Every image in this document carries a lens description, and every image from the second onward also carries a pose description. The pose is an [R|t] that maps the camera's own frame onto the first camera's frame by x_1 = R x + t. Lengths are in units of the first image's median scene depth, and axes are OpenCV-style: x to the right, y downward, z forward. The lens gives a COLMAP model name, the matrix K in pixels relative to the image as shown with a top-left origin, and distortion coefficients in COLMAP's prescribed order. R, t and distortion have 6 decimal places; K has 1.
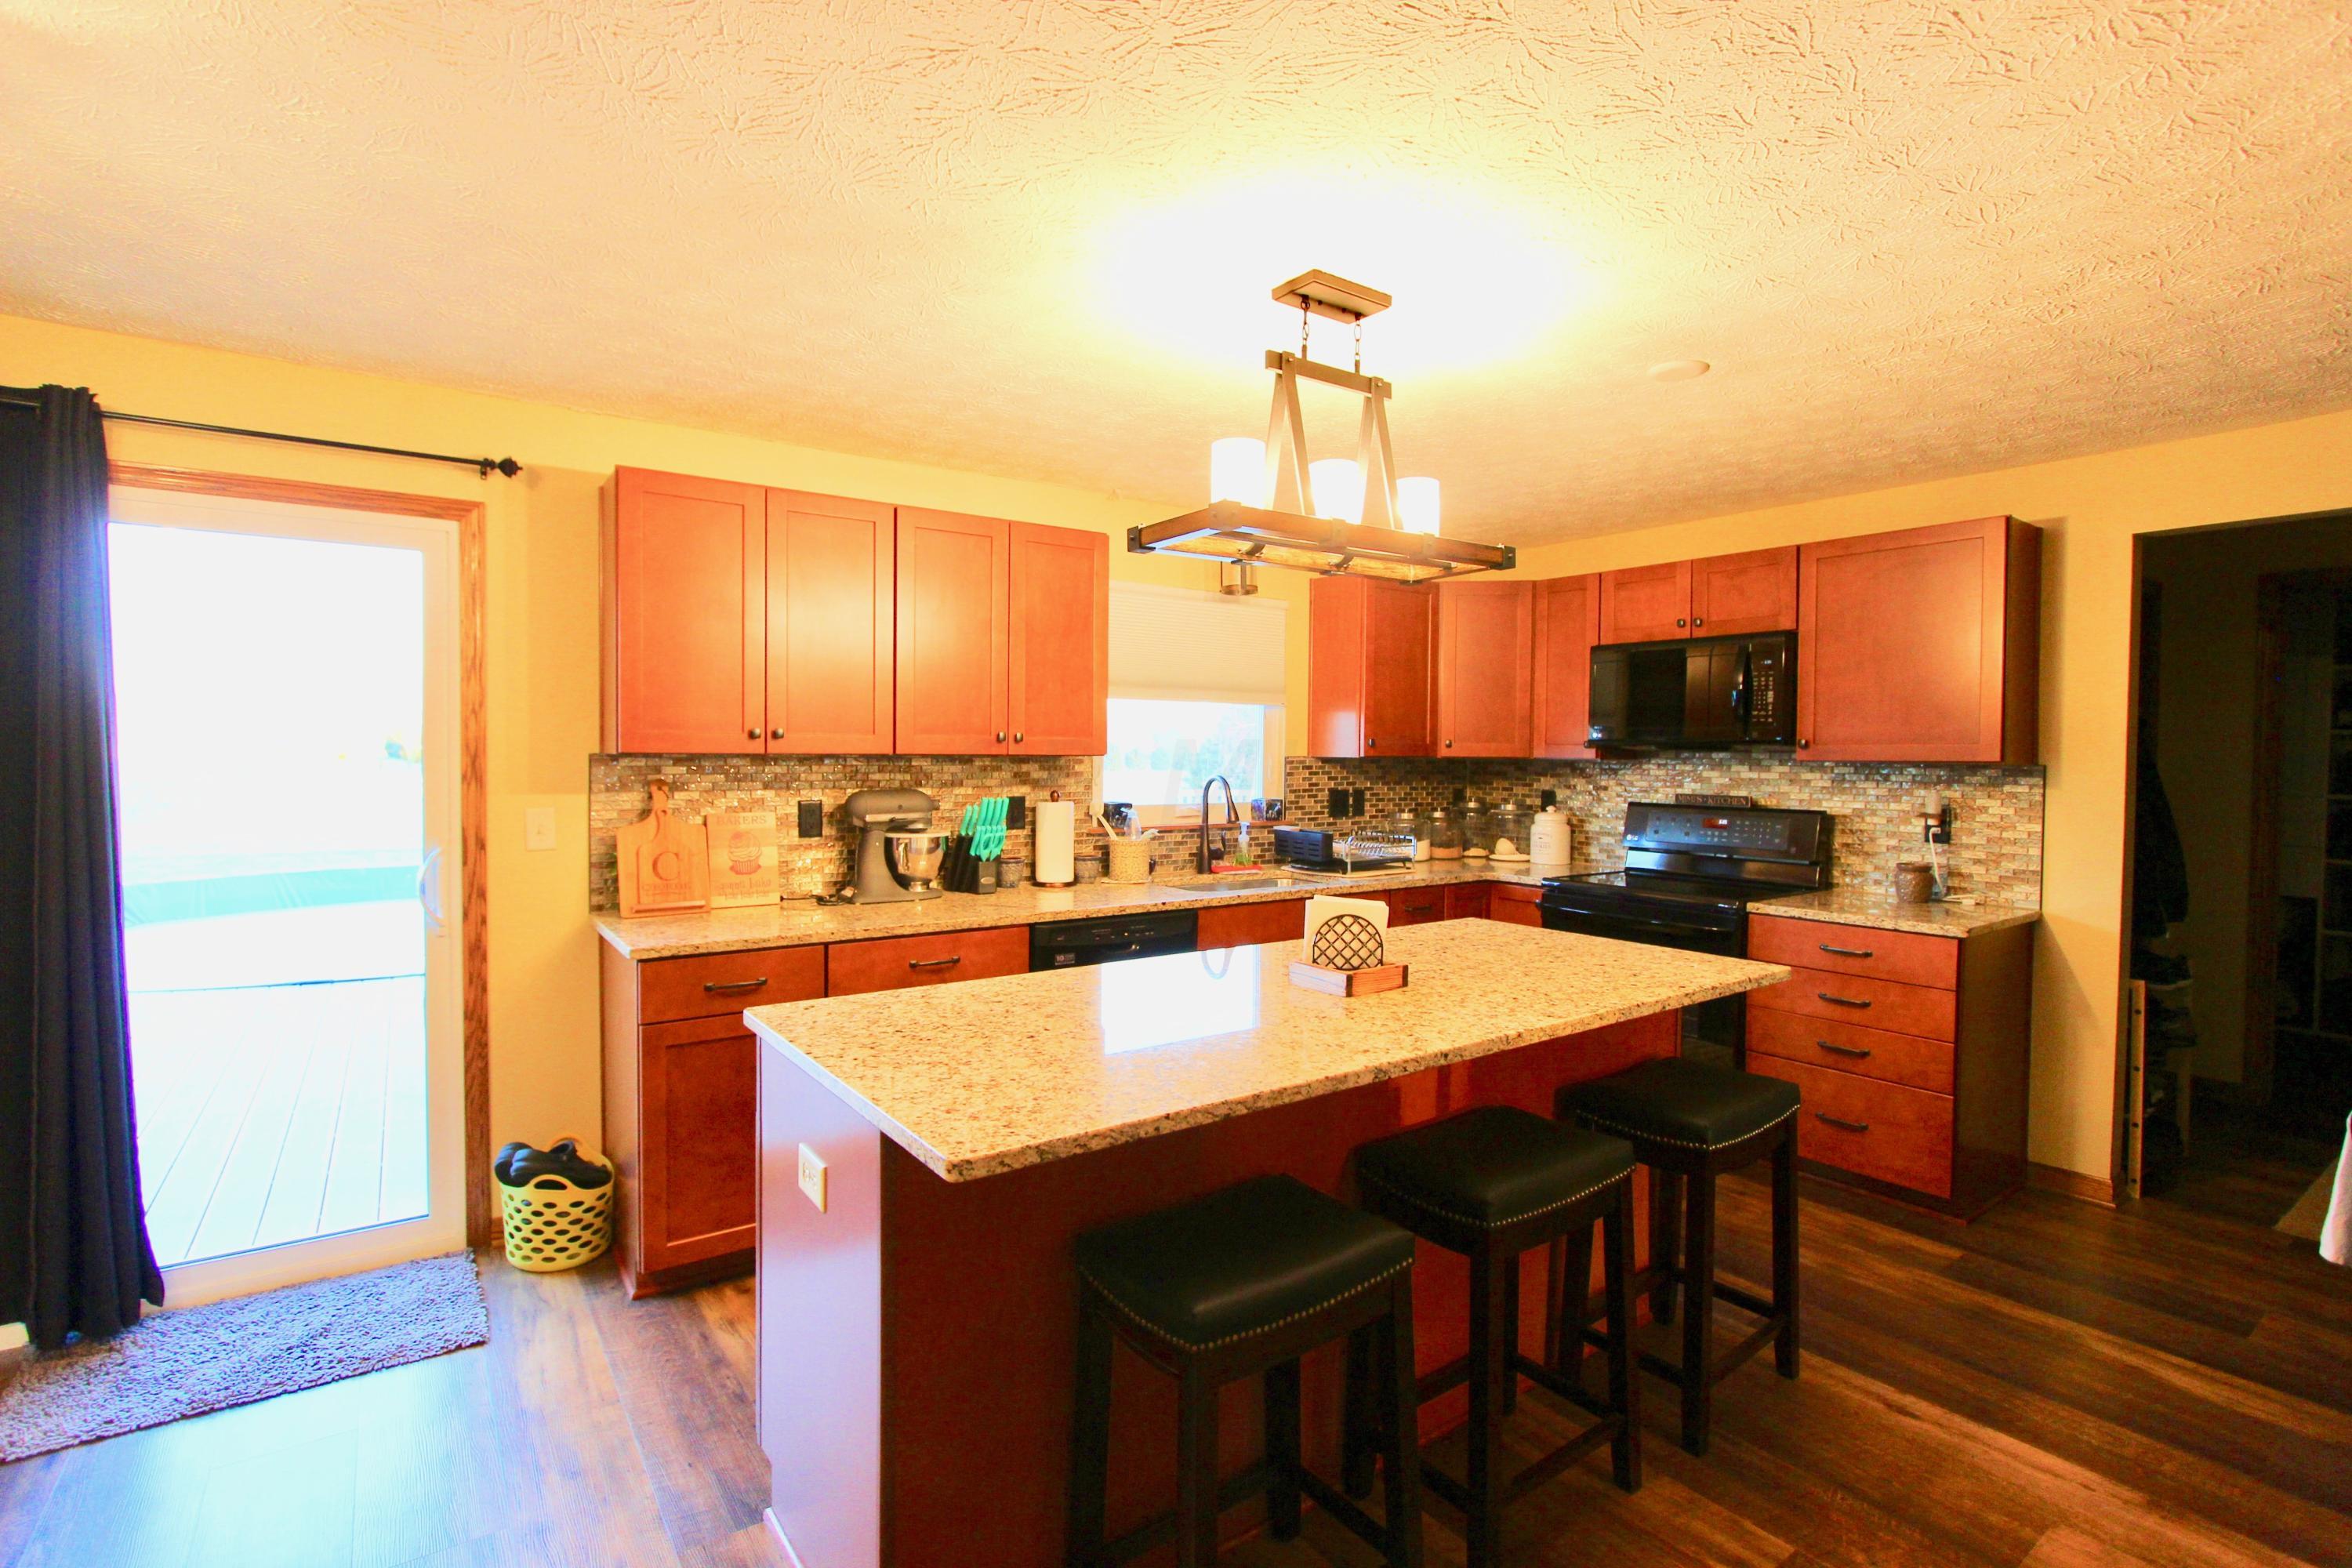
lens RADIAL K [[1072.5, 0, 1170.0], [0, 1072.5, 770.8], [0, 0, 1]] dist [-0.015455, 0.000006]
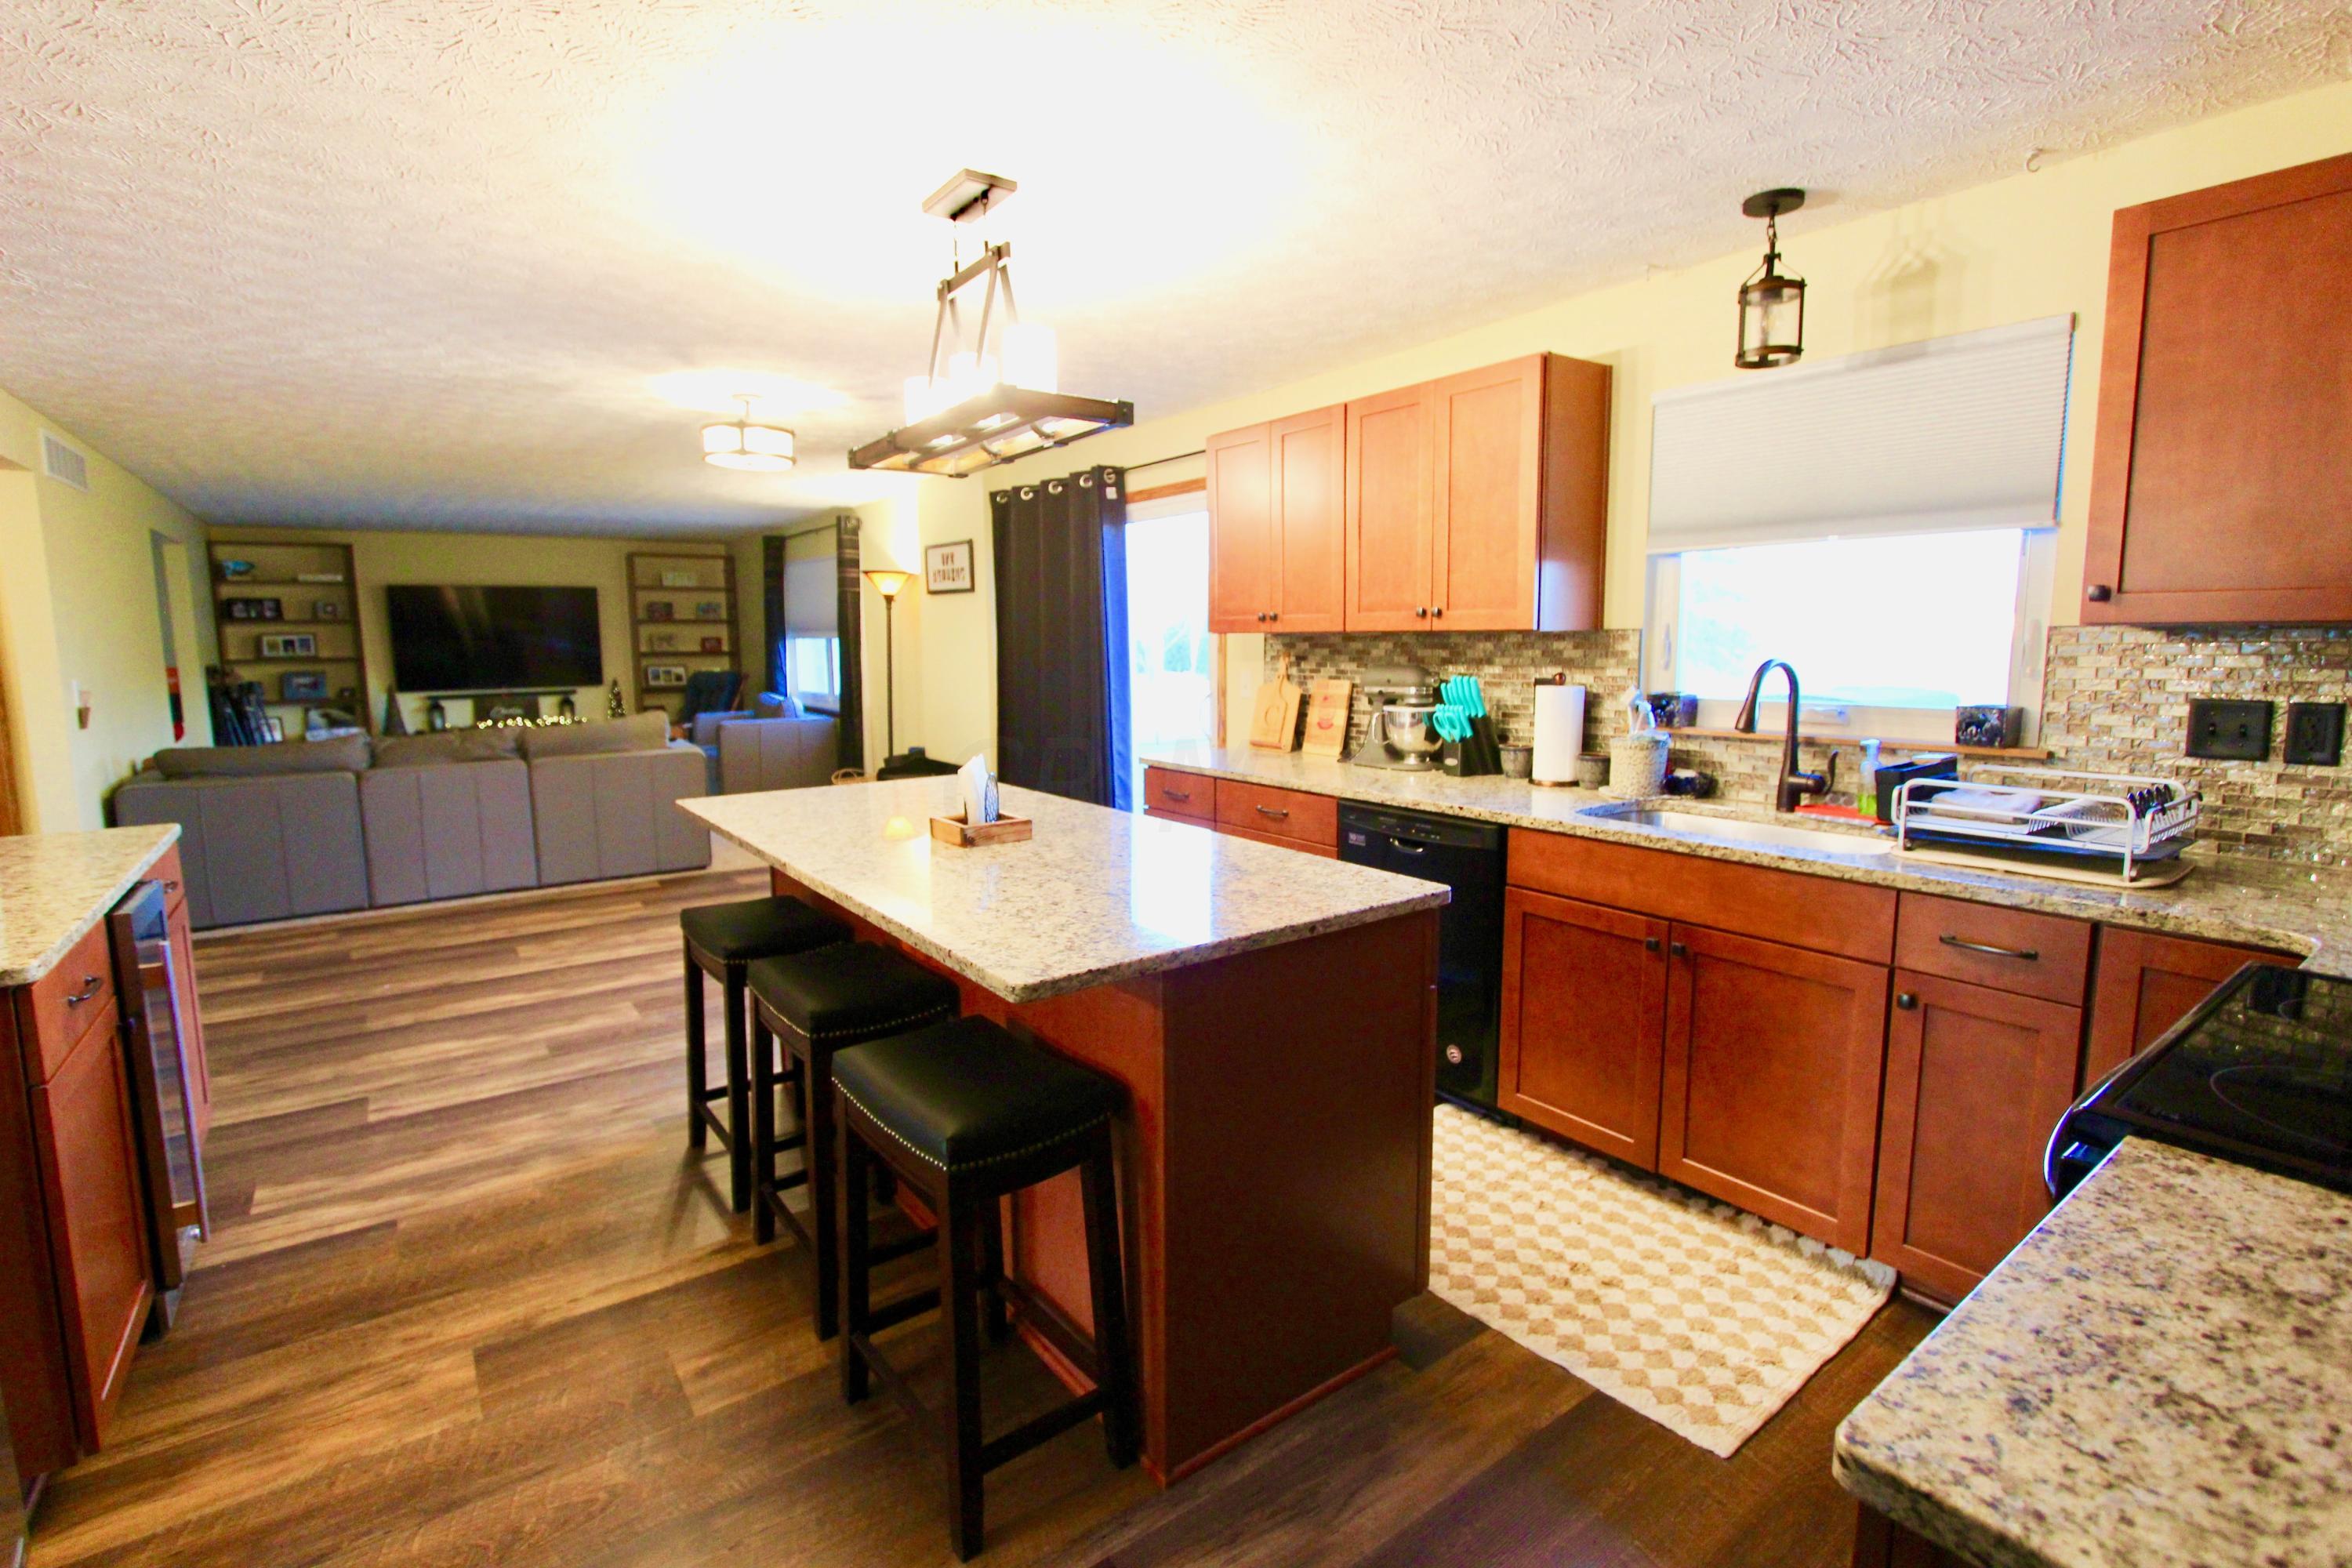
lens RADIAL K [[1072.5, 0, 1170.0], [0, 1072.5, 770.8], [0, 0, 1]] dist [-0.015455, 0.000006]
pose [[0.012354, 0.117000, -0.993055, 0.757351], [-0.009697, 0.993098, 0.116884, -0.000045], [0.999877, 0.008186, 0.013403, 0.708478]]
